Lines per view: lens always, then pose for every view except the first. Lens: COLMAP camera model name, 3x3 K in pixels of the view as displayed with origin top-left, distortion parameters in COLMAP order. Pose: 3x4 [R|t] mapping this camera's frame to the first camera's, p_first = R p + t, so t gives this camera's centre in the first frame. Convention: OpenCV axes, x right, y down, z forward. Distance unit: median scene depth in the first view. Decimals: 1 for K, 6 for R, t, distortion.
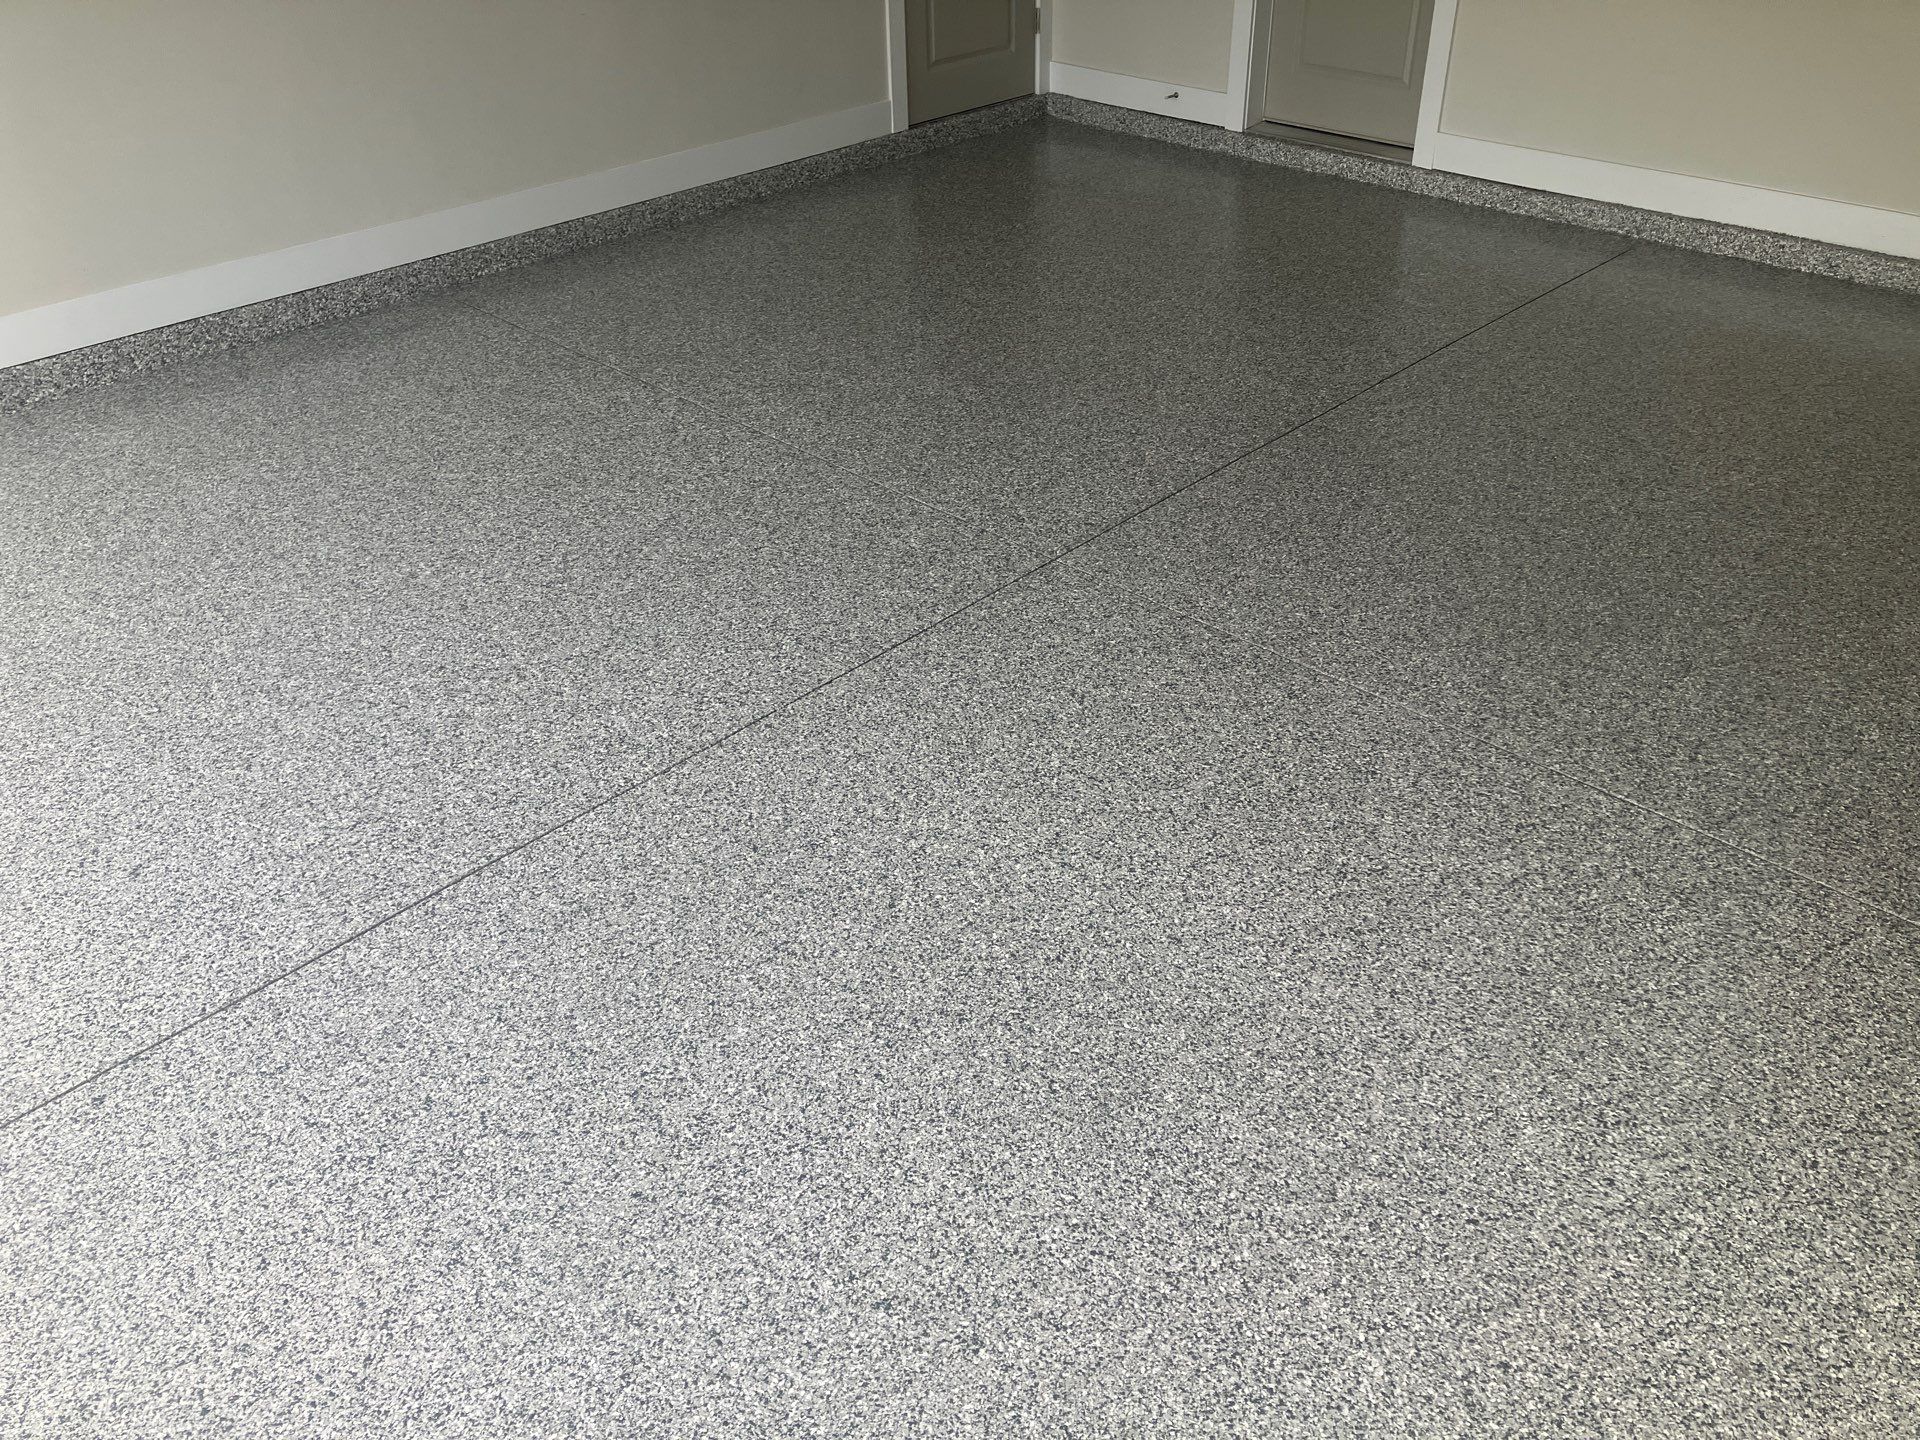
lens RADIAL K [[1560.3, 0, 967.7], [0, 1560.3, 733.2], [0, 0, 1]] dist [0.024837, -0.016927]
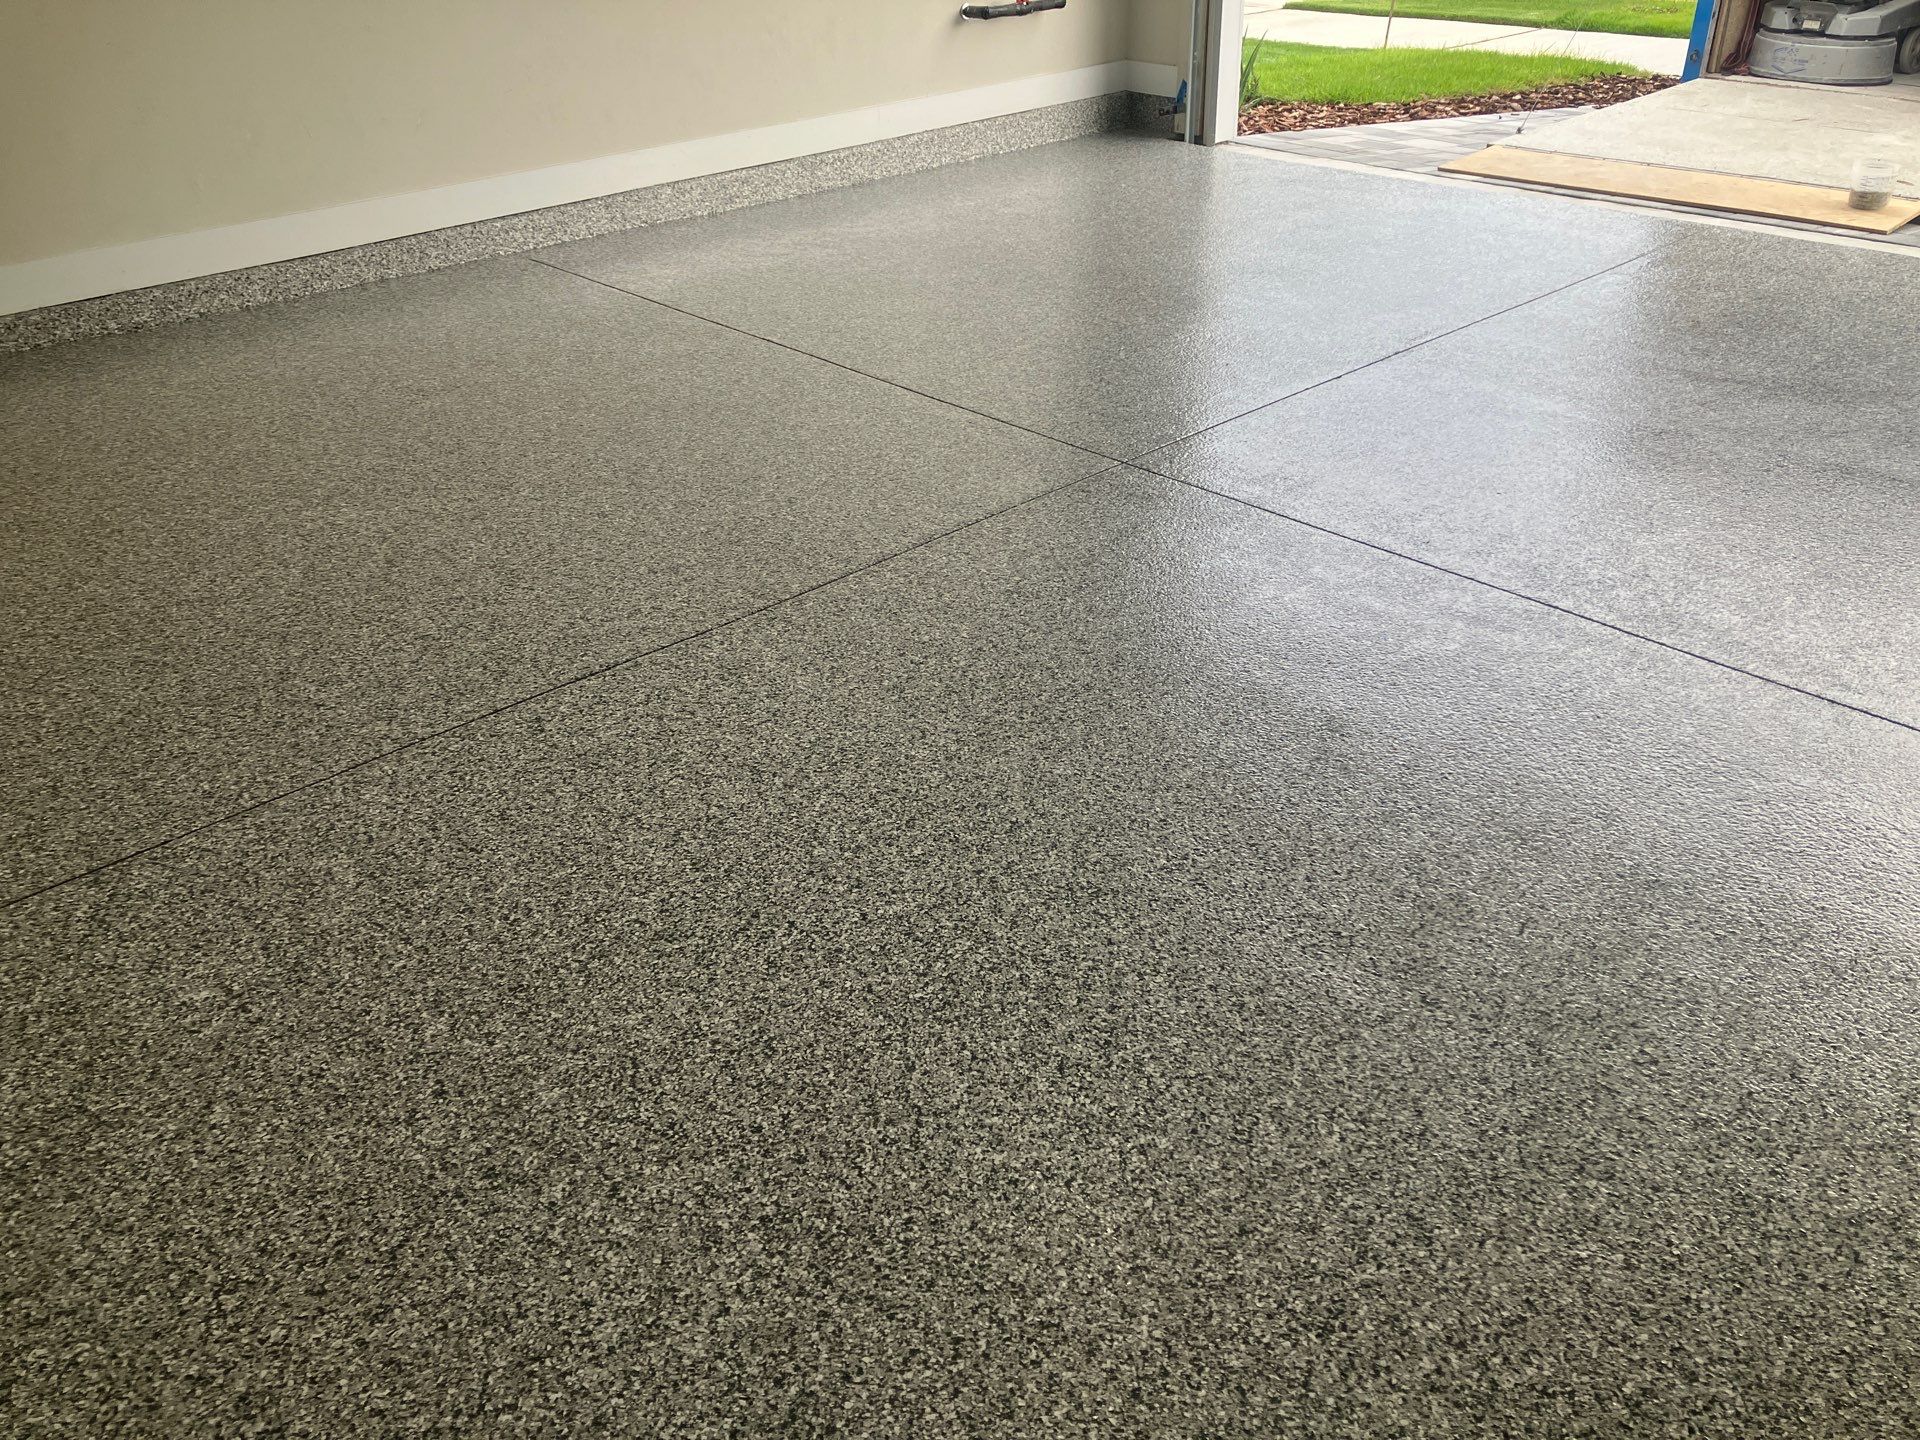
lens RADIAL K [[1560.3, 0, 967.5], [0, 1560.3, 735.5], [0, 0, 1]] dist [0.024837, -0.016927]
pose [[-0.998814, 0.013004, 0.046915, 0.109036], [0.048129, 0.408921, 0.911300, -0.942786], [-0.007334, 0.912477, -0.409062, 1.545743]]
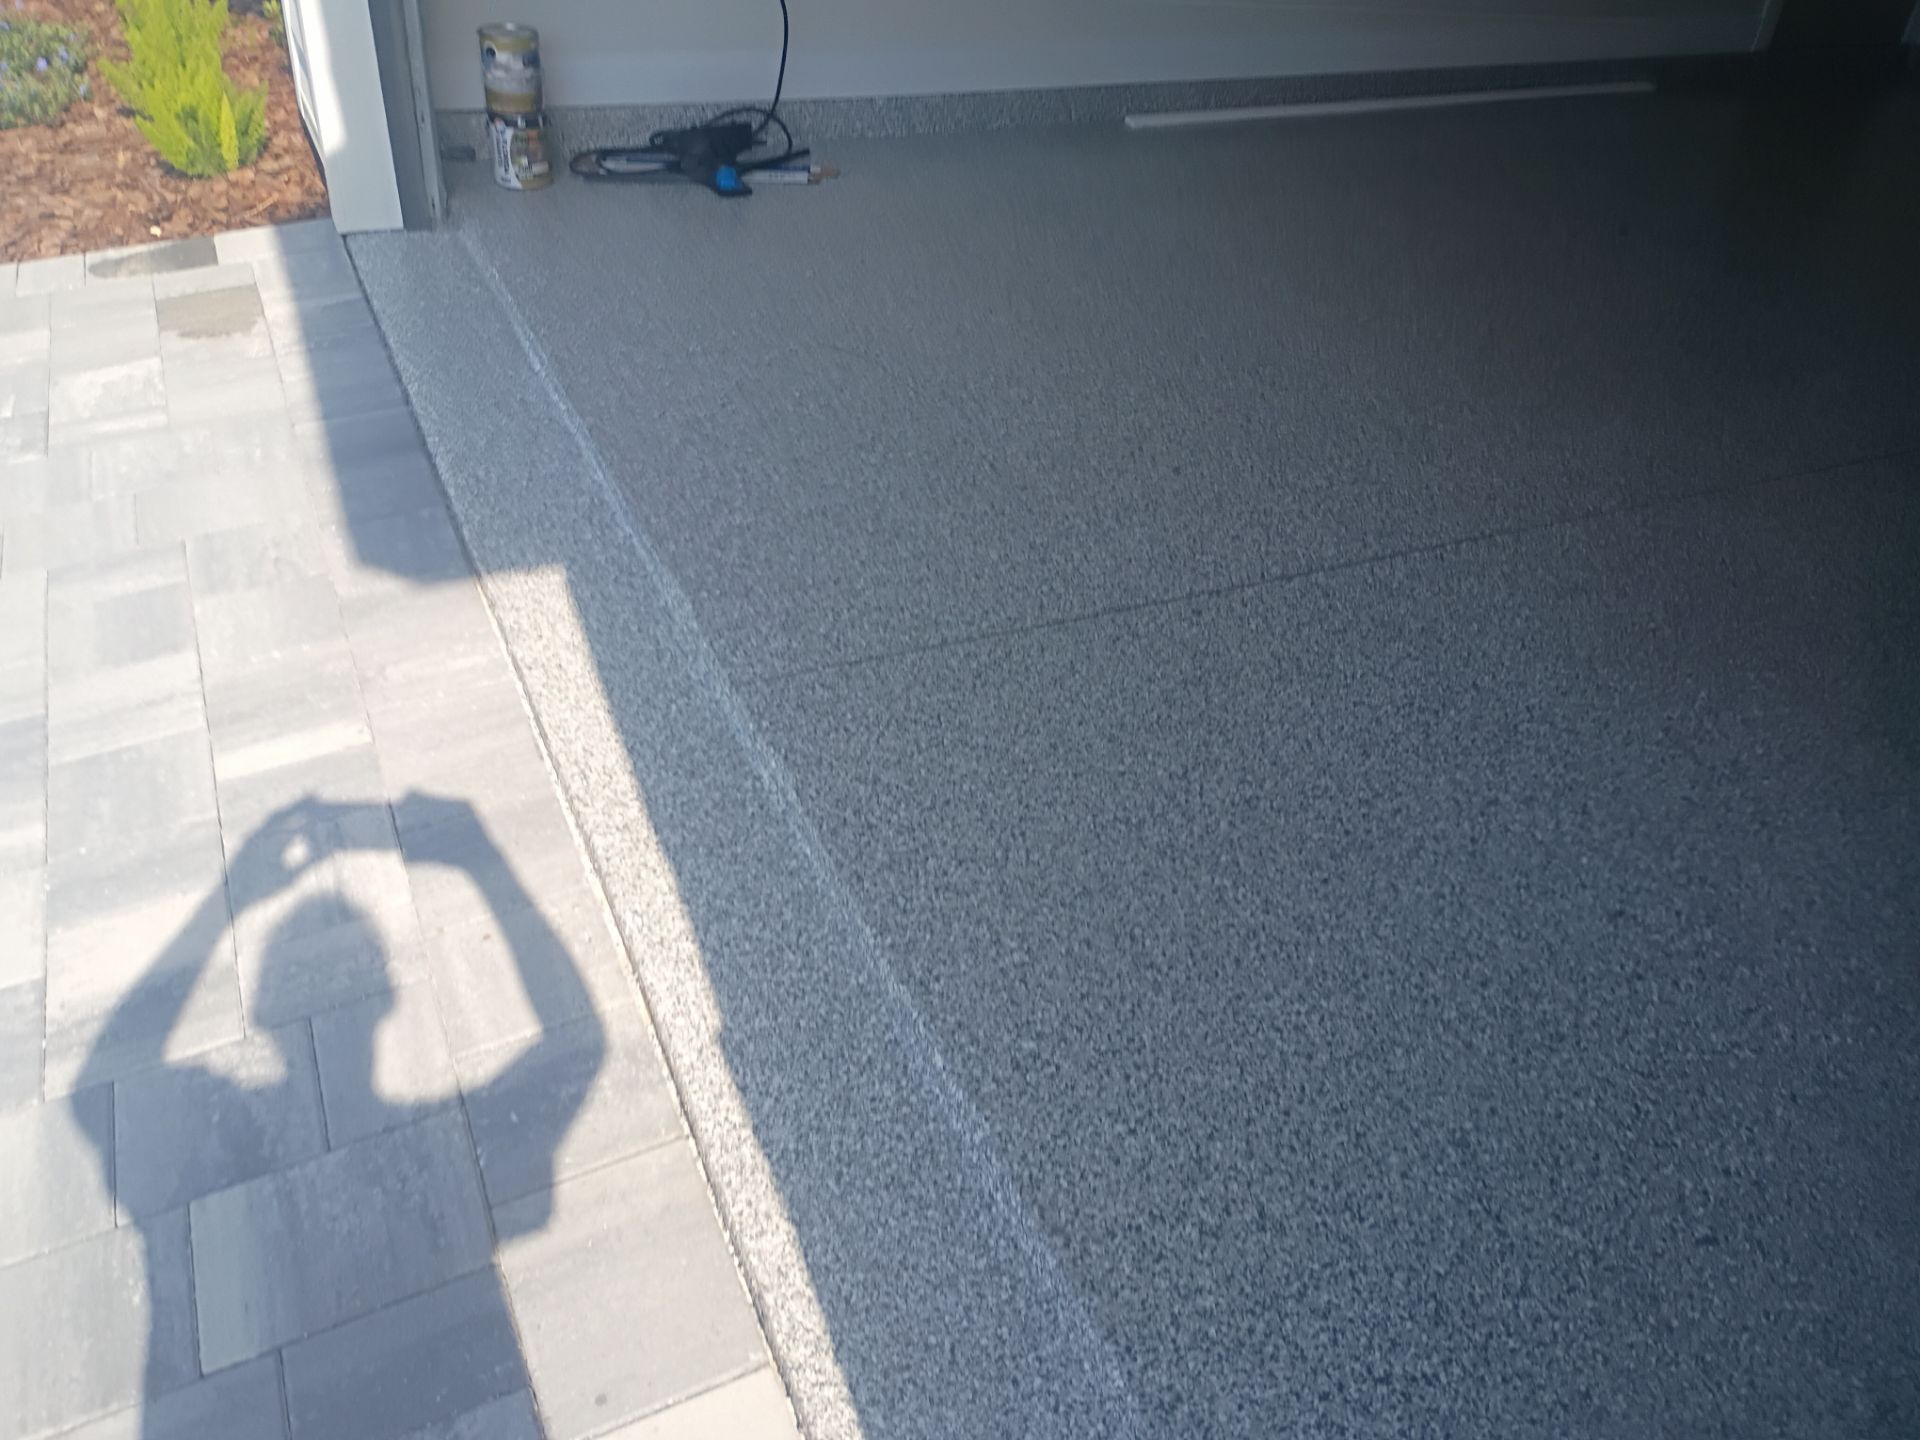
lens RADIAL K [[1542.5, 0, 976.1], [0, 1542.5, 721.7], [0, 0, 1]] dist [0.048768, -0.031217]
pose [[0.928177, 0.277808, -0.247608, -0.246271], [-0.274020, 0.960405, 0.050355, 0.189044], [0.251793, 0.021111, 0.967551, -0.120812]]
